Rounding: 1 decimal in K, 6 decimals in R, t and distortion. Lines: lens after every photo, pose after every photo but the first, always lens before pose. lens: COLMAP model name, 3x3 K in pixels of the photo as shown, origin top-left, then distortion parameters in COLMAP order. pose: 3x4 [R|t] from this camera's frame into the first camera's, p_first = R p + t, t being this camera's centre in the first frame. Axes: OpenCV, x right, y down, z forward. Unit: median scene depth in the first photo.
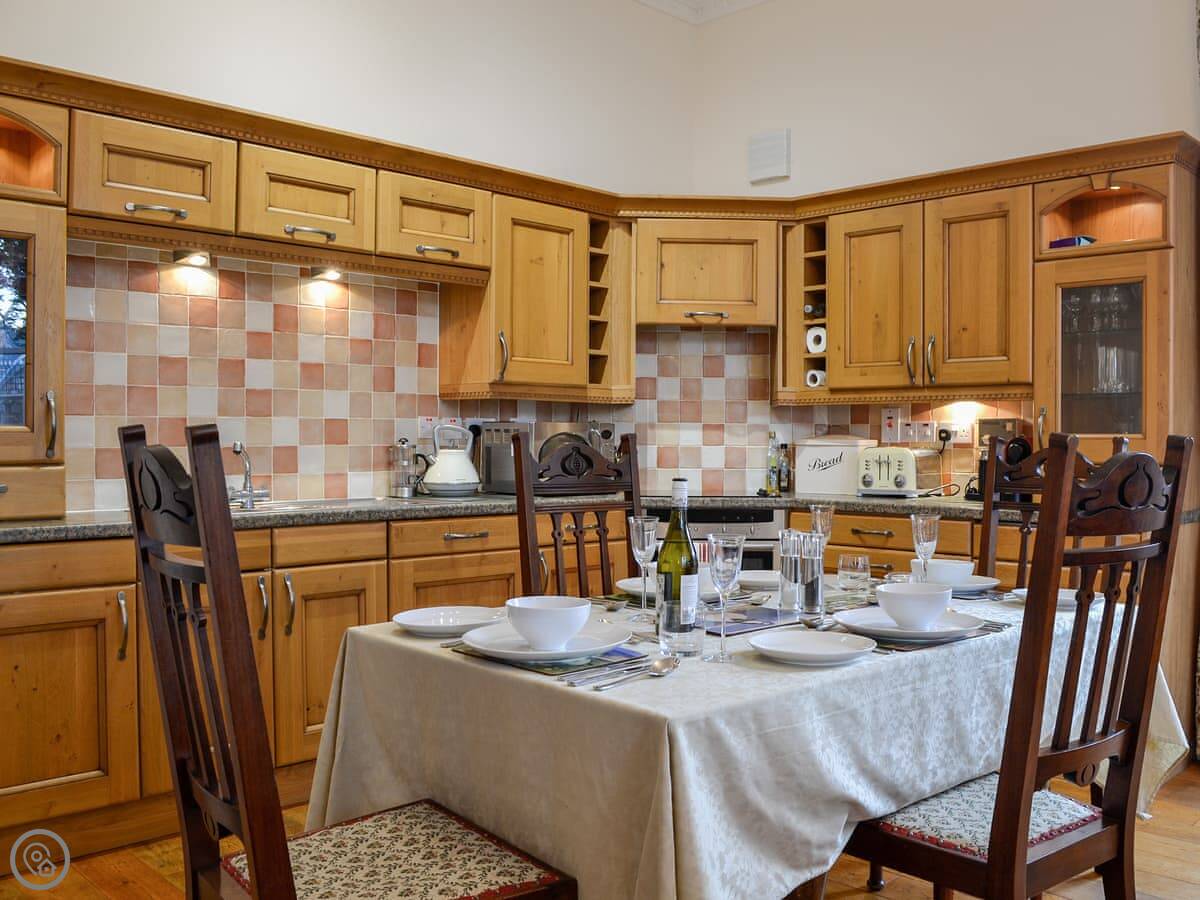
lens RADIAL K [[1114.9, 0, 644.2], [0, 1114.9, 448.4], [0, 0, 1]] dist [-0.035391, 0.001860]
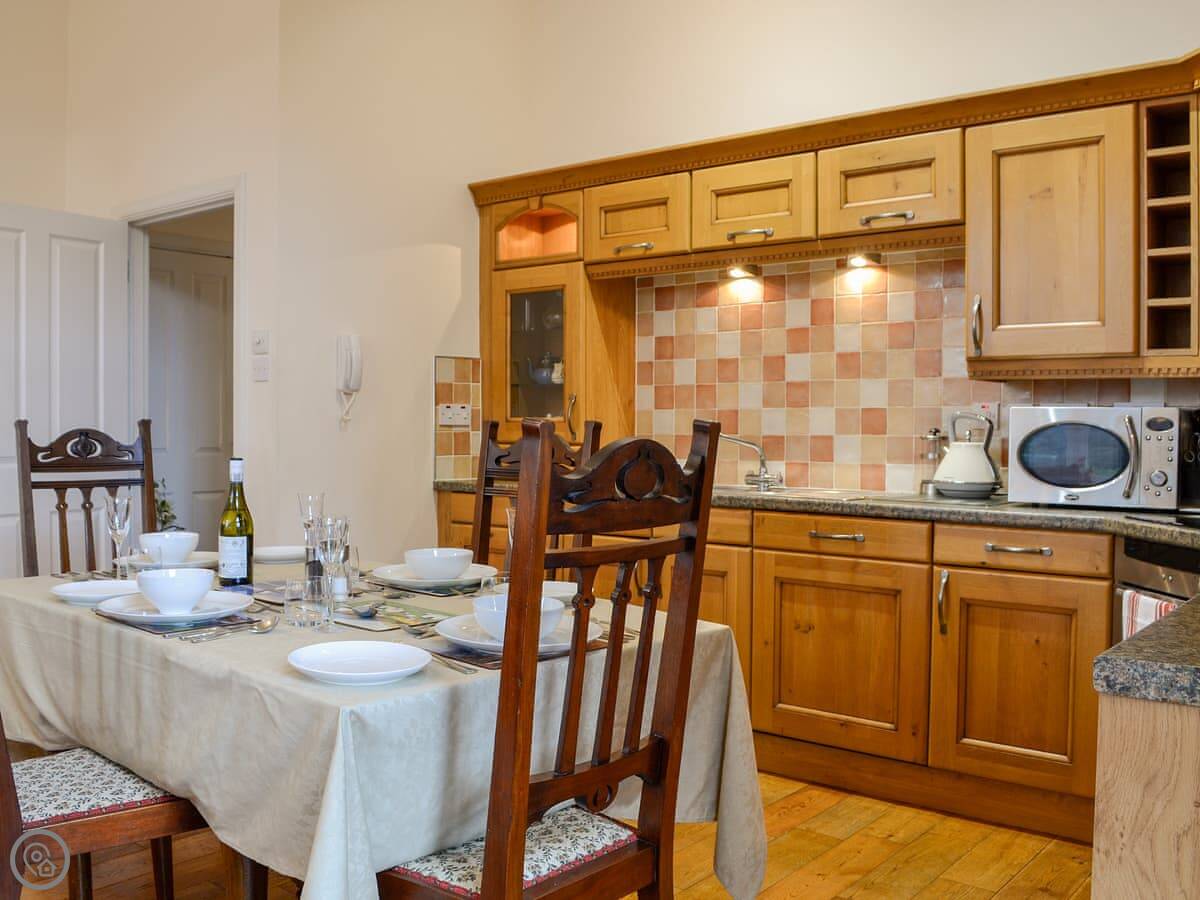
lens RADIAL K [[1095.5, 0, 600.0], [0, 1095.5, 450.0], [0, 0, 1]] dist [-0.081580, 0.008806]
pose [[0.091823, 0.020716, -0.995560, 0.683316], [-0.014871, 0.999701, 0.019431, -0.005190], [0.995664, 0.013021, 0.092103, 0.714715]]
